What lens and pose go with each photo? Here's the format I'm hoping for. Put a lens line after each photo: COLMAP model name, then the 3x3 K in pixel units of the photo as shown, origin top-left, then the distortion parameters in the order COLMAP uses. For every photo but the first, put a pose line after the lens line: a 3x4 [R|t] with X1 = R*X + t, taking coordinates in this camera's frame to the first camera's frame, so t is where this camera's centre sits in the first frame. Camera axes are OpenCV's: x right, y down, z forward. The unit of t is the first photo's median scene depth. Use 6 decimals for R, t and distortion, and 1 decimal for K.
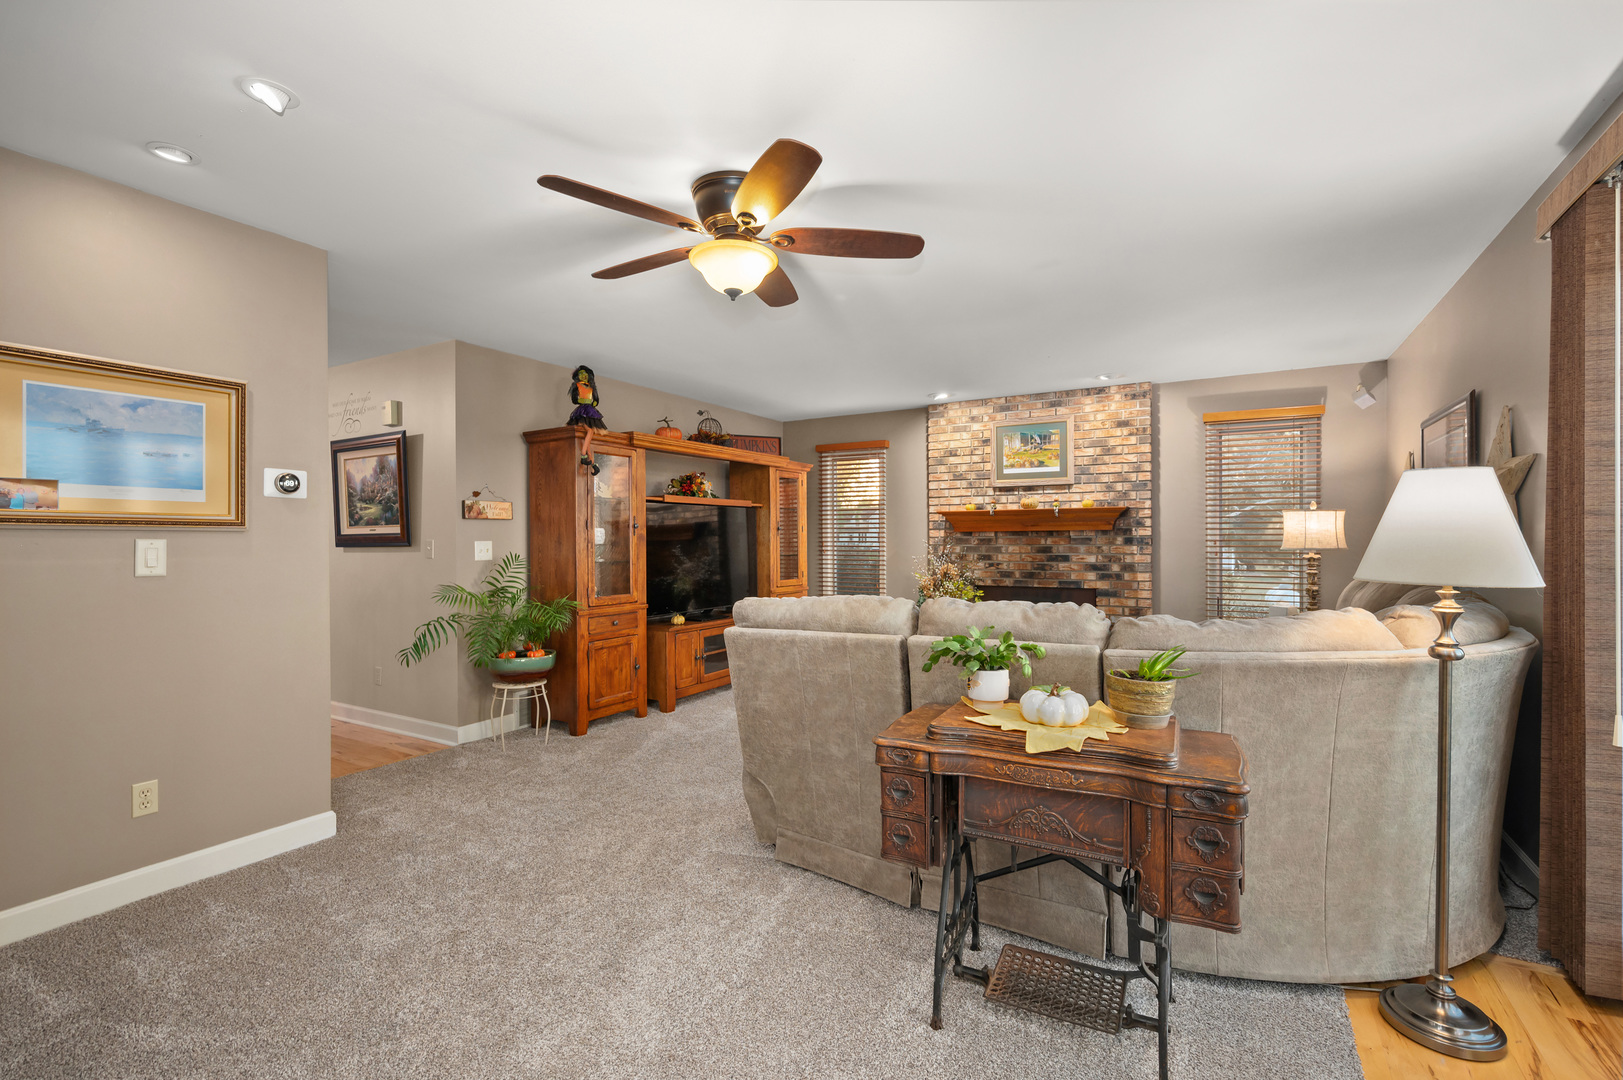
lens RADIAL K [[735.2, 0, 809.9], [0, 735.2, 539.3], [0, 0, 1]] dist [0.000605, 0.000003]
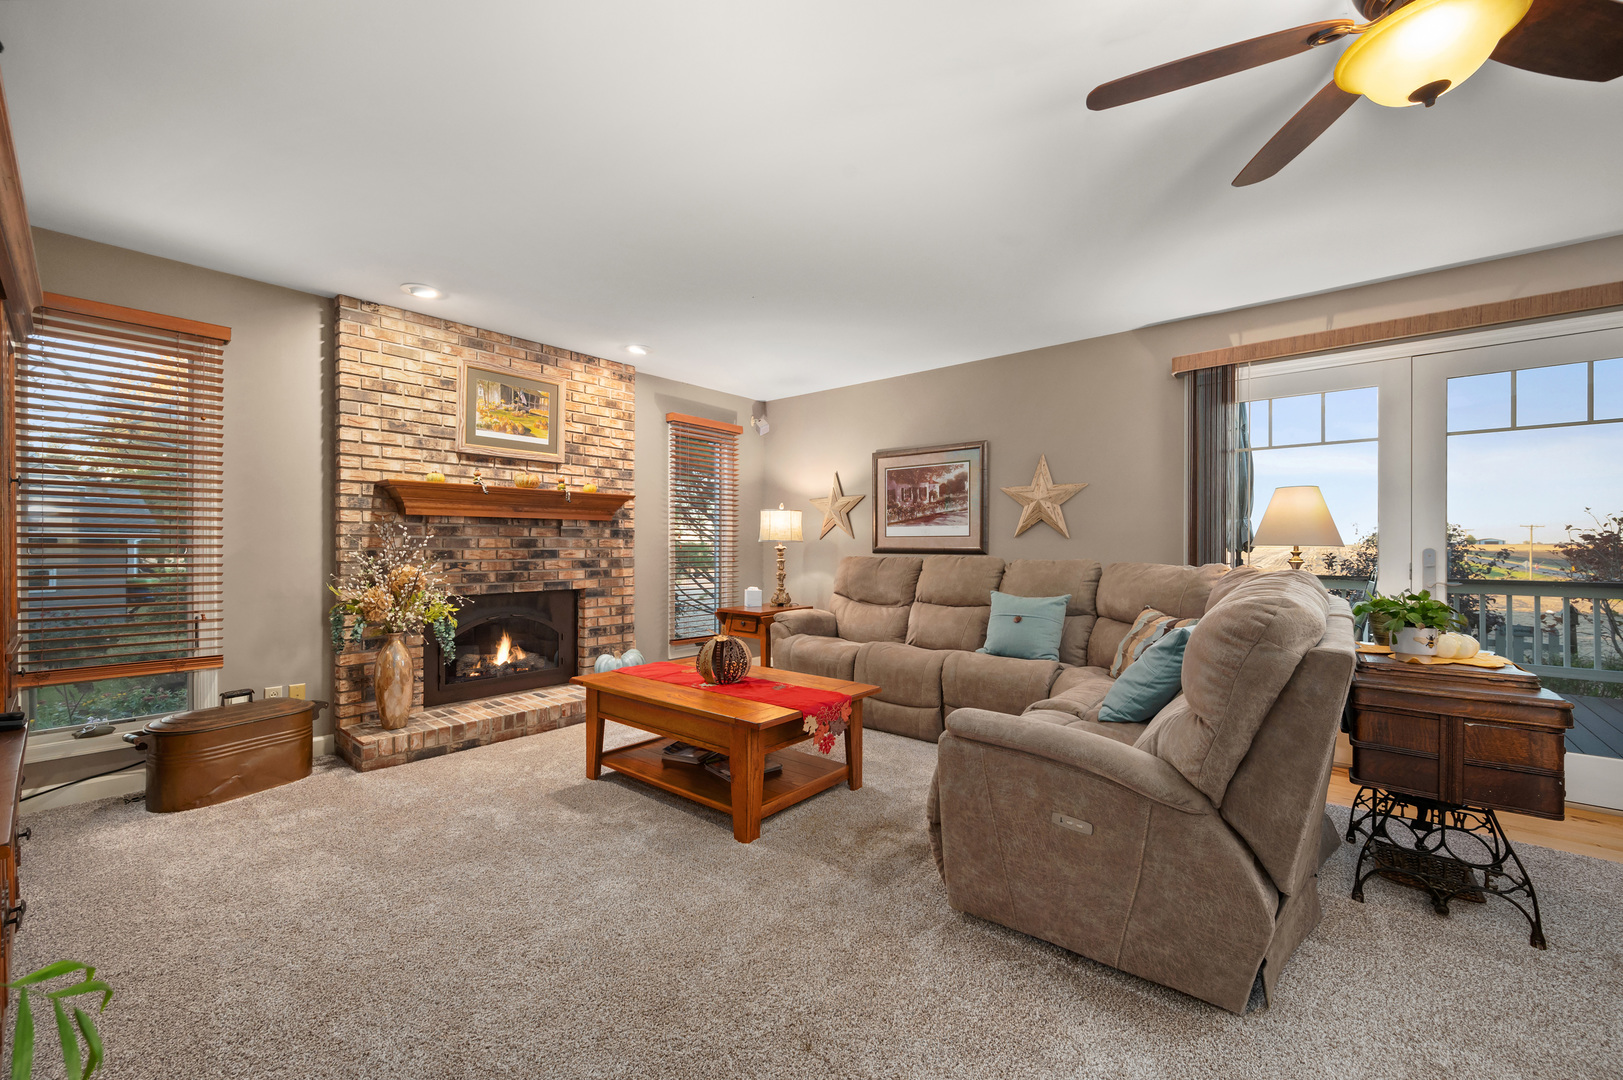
lens RADIAL K [[653.2, 0, 810.1], [0, 653.2, 550.5], [0, 0, 1]] dist [-0.002510, -0.000330]
pose [[0.164012, 0.000123, 0.986458, -0.311255], [0.002494, 0.999997, -0.000540, 0.022952], [-0.986455, 0.002548, 0.164012, 0.597605]]
